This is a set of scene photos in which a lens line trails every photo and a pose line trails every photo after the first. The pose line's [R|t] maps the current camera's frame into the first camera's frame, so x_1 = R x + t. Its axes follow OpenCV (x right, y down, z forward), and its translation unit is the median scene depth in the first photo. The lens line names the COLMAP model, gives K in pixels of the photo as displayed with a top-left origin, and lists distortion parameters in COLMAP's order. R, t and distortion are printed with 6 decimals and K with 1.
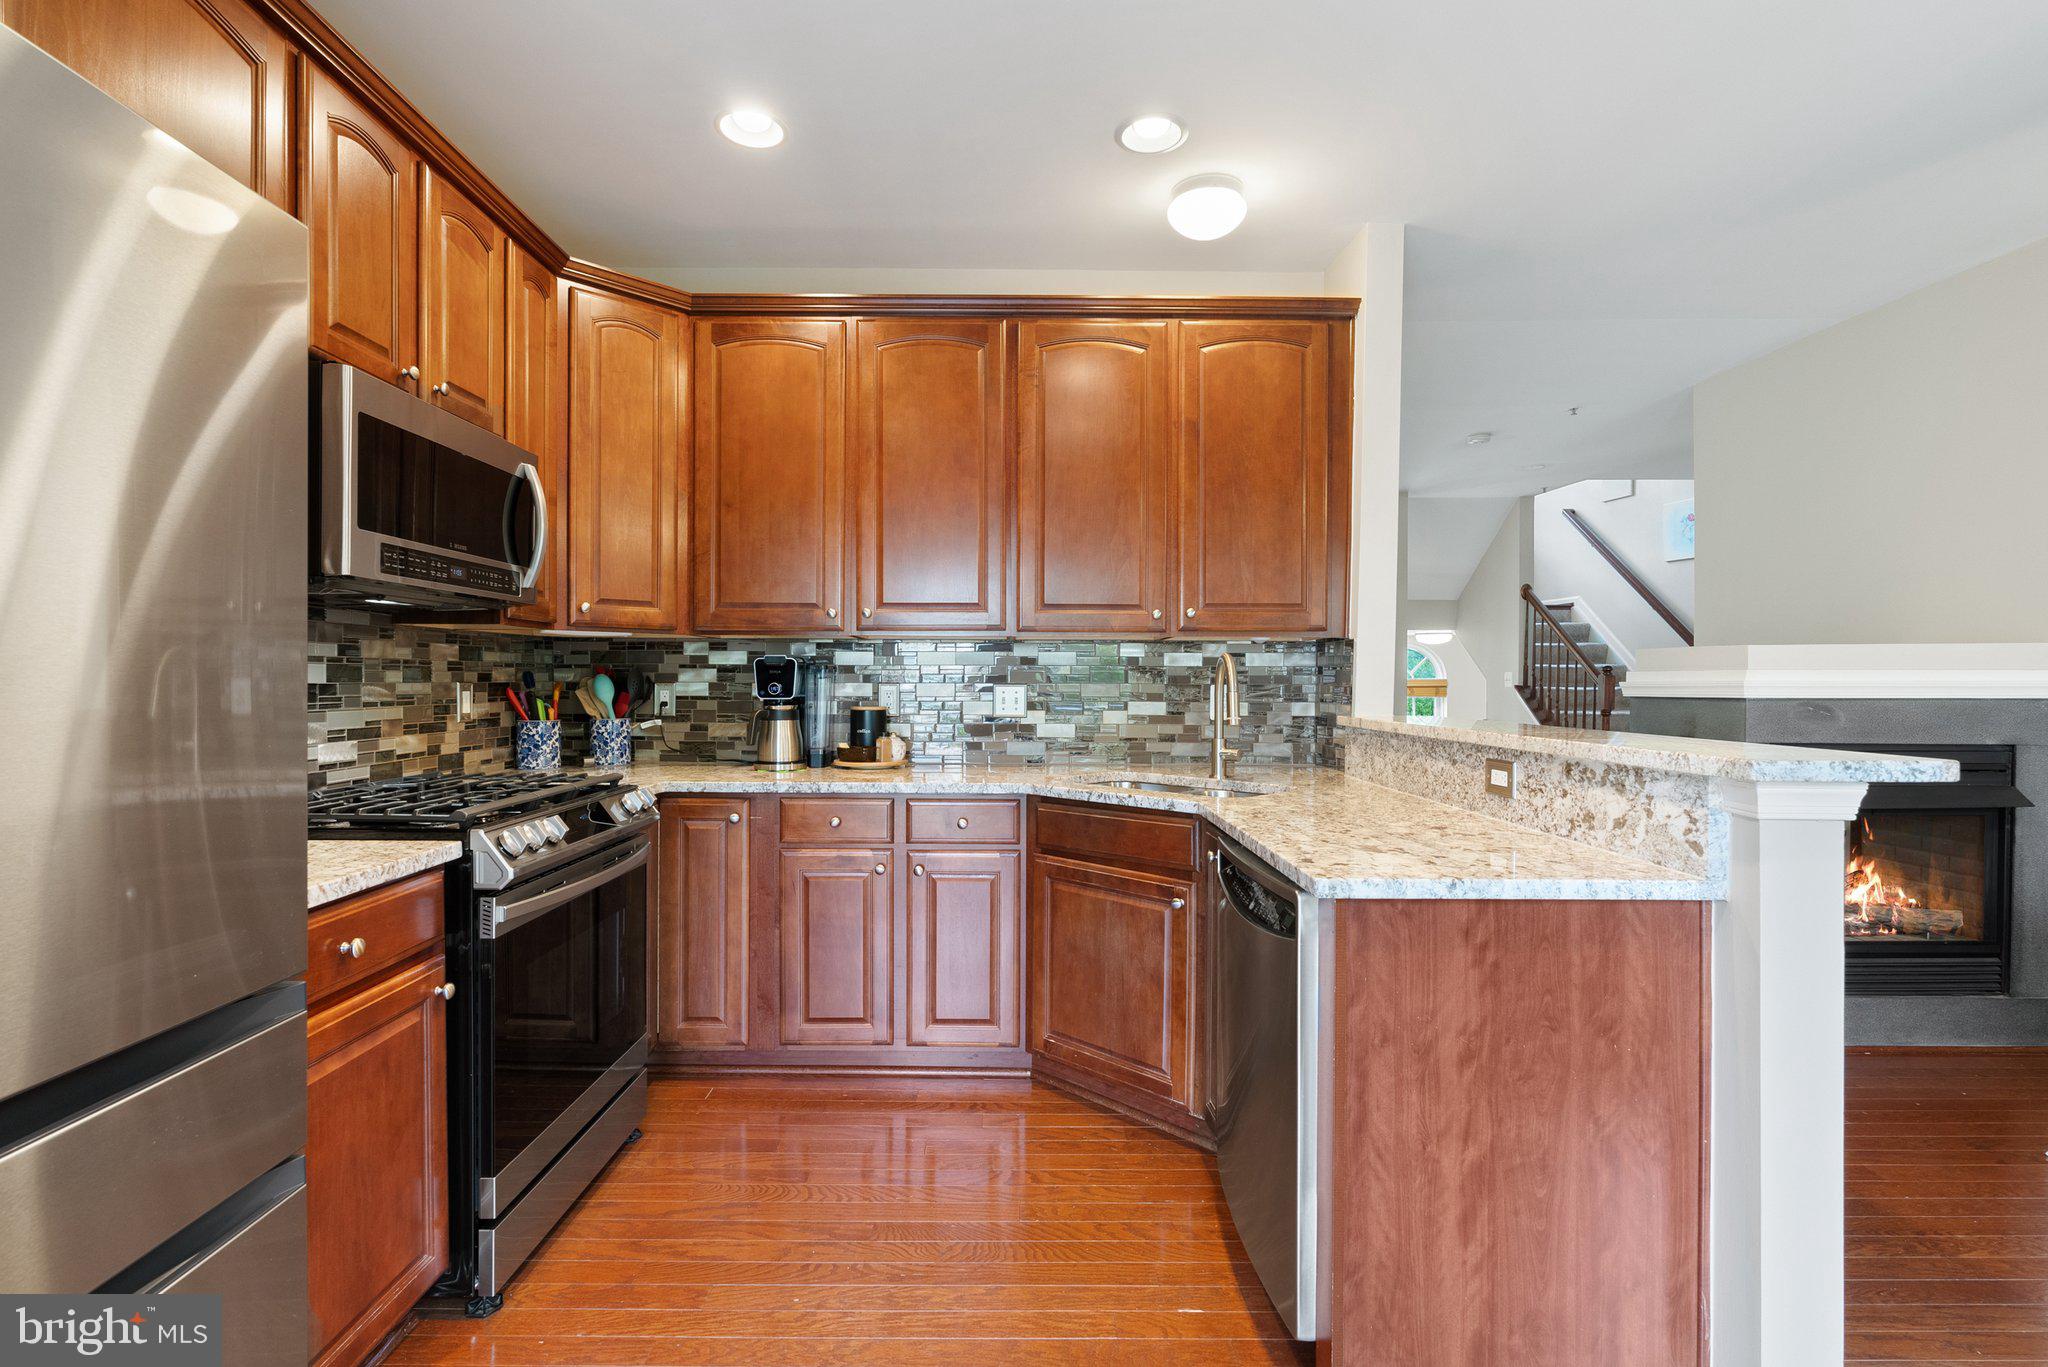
lens RADIAL K [[947.1, 0, 1027.0], [0, 947.1, 689.9], [0, 0, 1]] dist [-0.005809, 0.005464]
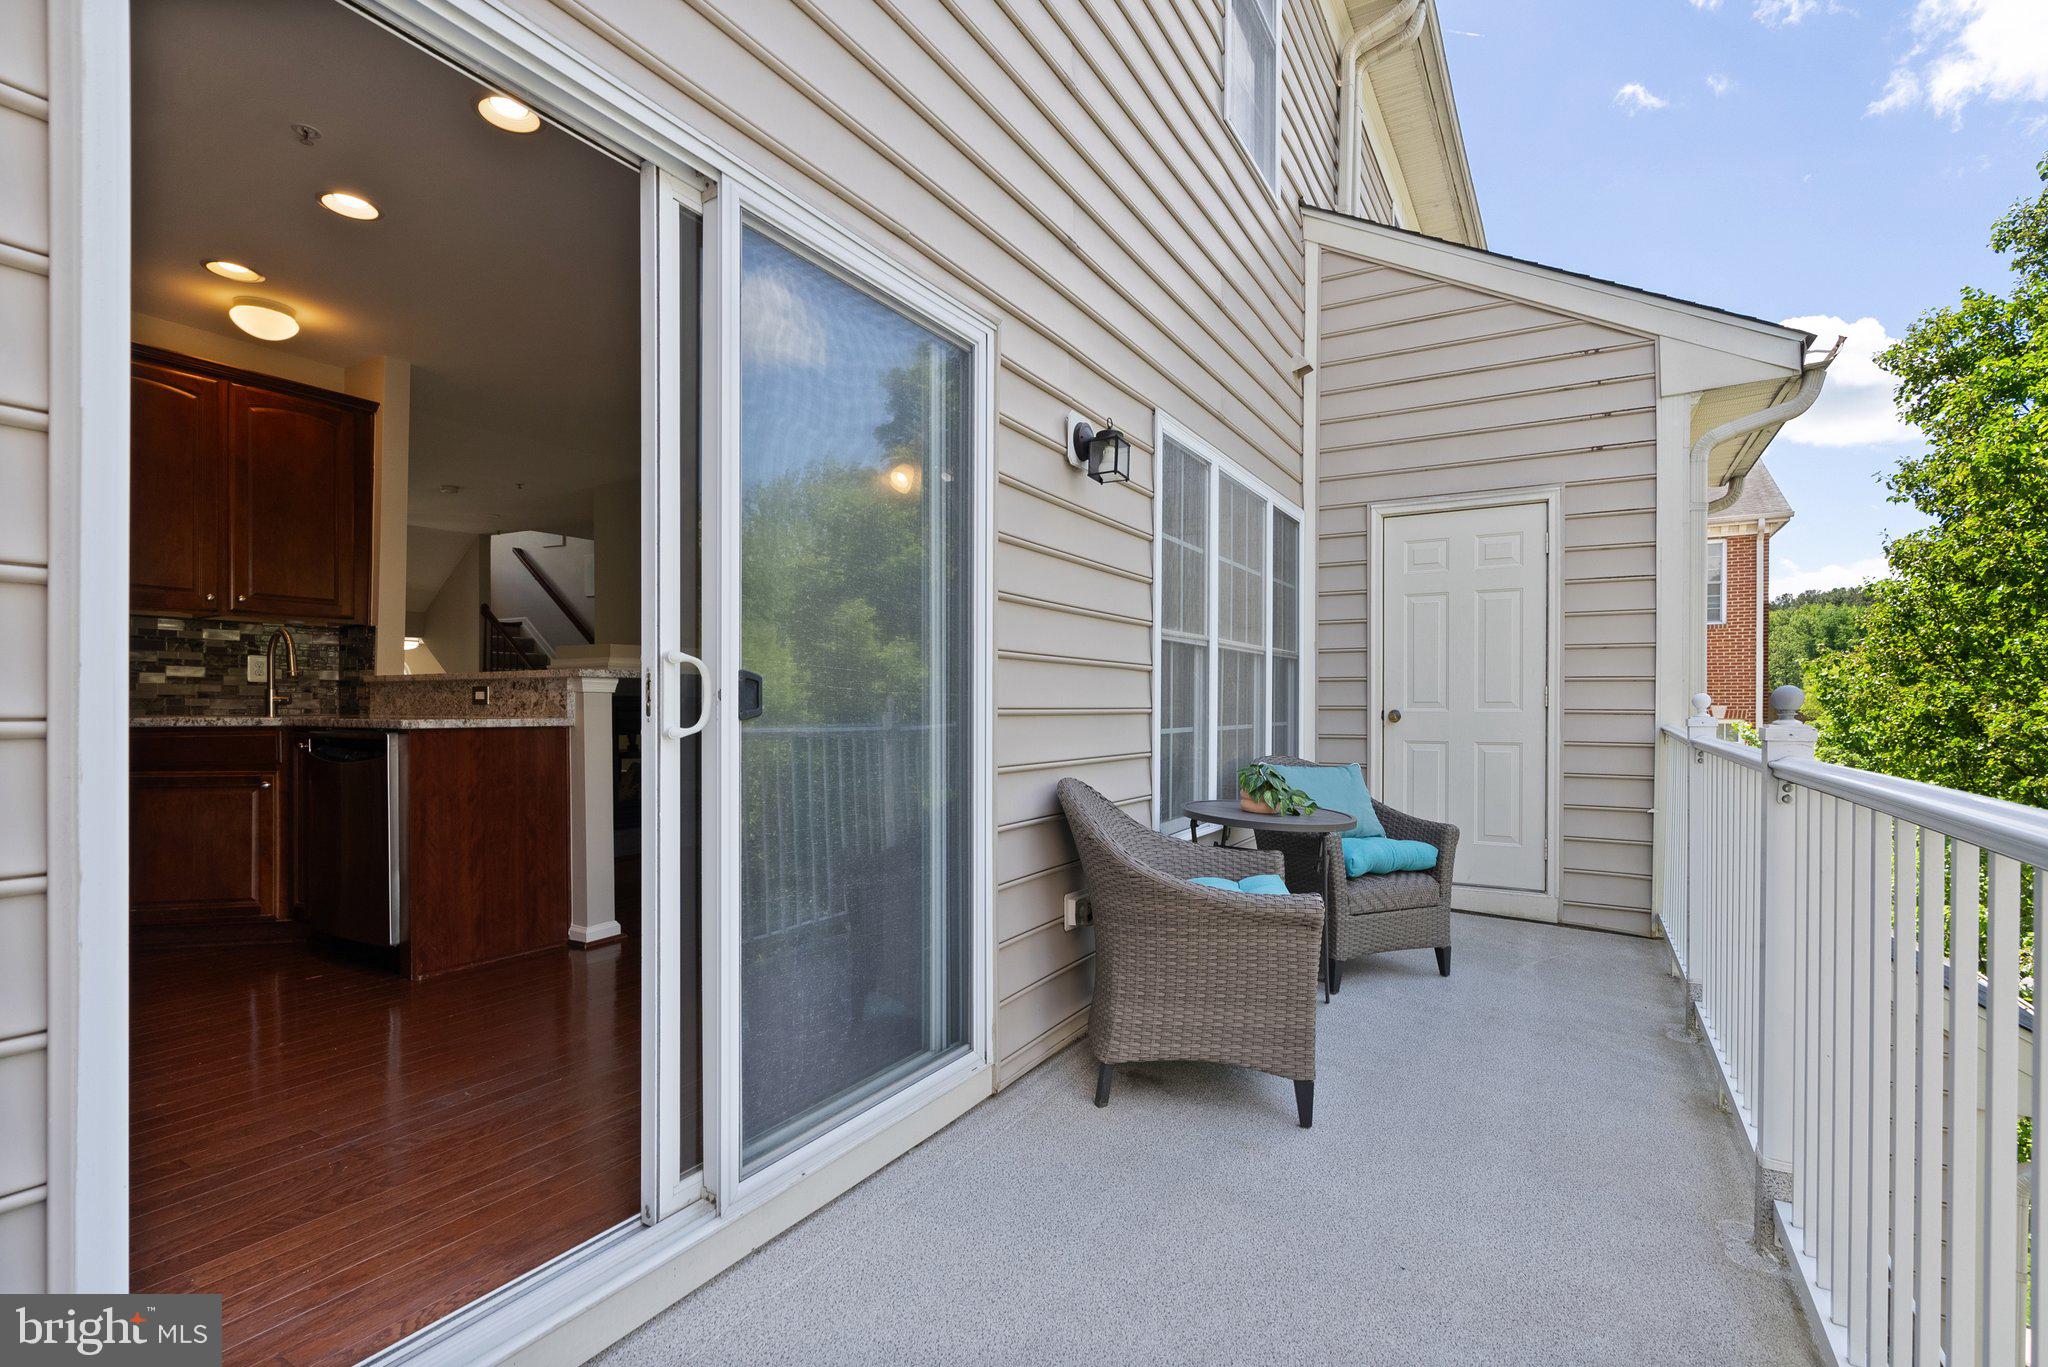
lens RADIAL K [[947.1, 0, 1019.9], [0, 947.1, 717.7], [0, 0, 1]] dist [-0.005809, 0.005464]
pose [[0.537217, -0.011418, 0.843367, -0.400279], [0.009701, 0.999926, 0.007358, 0.097337], [-0.843388, 0.004229, 0.537288, -0.721318]]
